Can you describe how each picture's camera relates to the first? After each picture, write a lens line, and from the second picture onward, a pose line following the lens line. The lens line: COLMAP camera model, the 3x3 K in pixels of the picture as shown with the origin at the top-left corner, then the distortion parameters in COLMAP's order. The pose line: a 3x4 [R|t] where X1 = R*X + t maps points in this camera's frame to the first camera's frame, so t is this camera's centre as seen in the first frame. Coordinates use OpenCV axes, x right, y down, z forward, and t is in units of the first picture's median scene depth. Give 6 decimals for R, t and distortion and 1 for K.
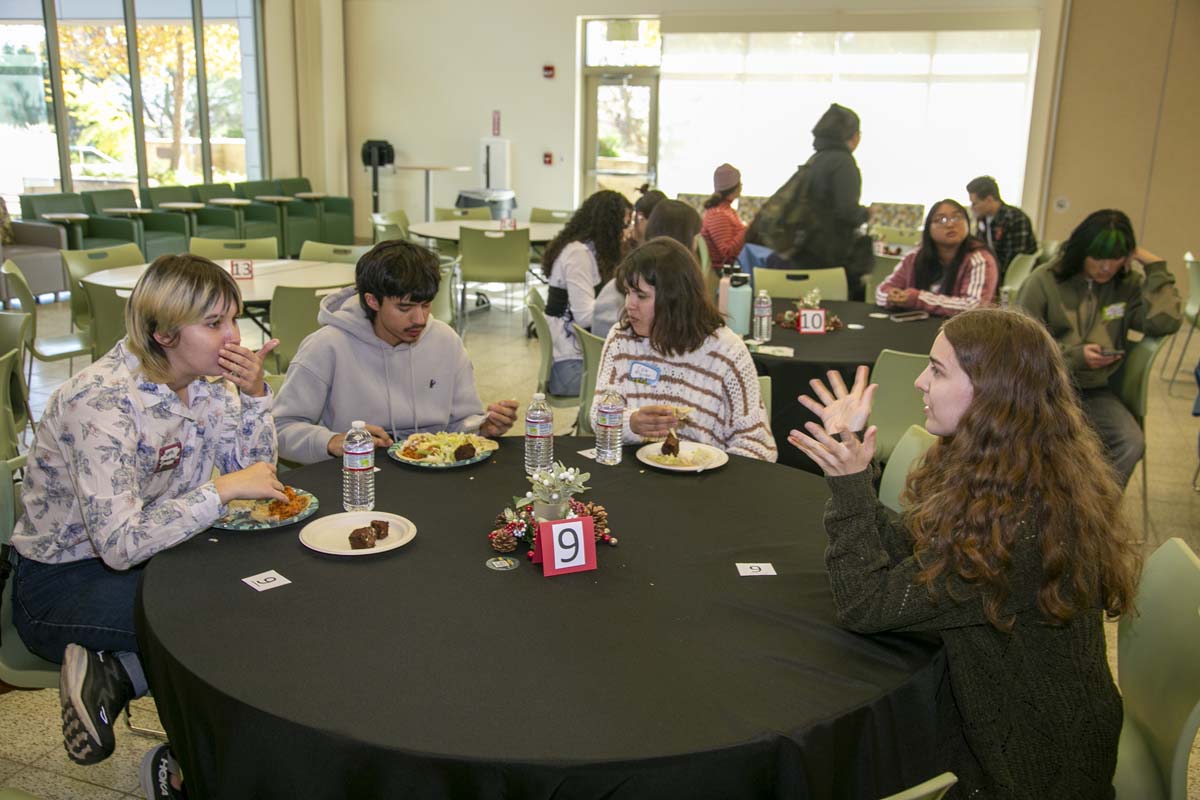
lens RADIAL K [[1096.5, 0, 600.0], [0, 1096.5, 400.0], [0, 0, 1]] dist [0.000505, -0.006039]
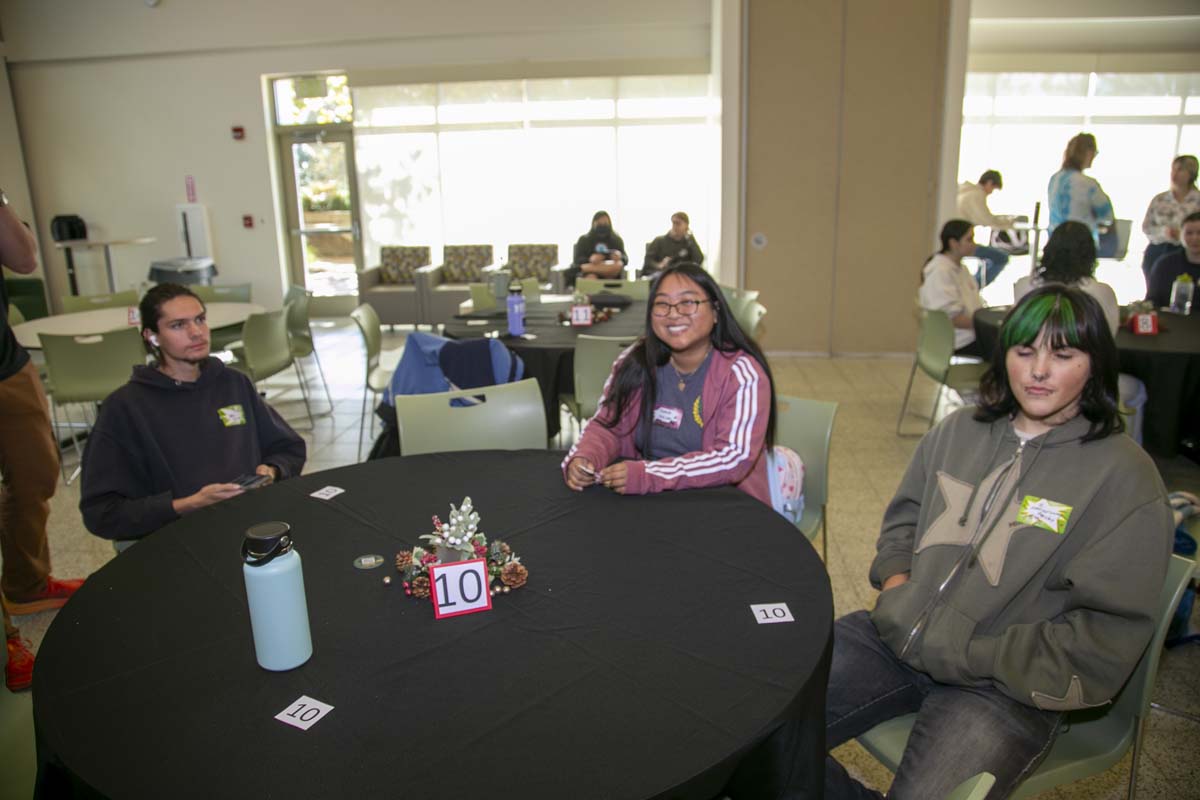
lens RADIAL K [[816.3, 0, 600.0], [0, 816.3, 400.0], [0, 0, 1]] dist [-0.126300, 0.068982]
pose [[0.963125, -0.110857, 0.245153, 0.064953], [0.104549, 0.993769, 0.038639, -0.058466], [-0.247909, -0.011584, 0.968714, 0.242626]]
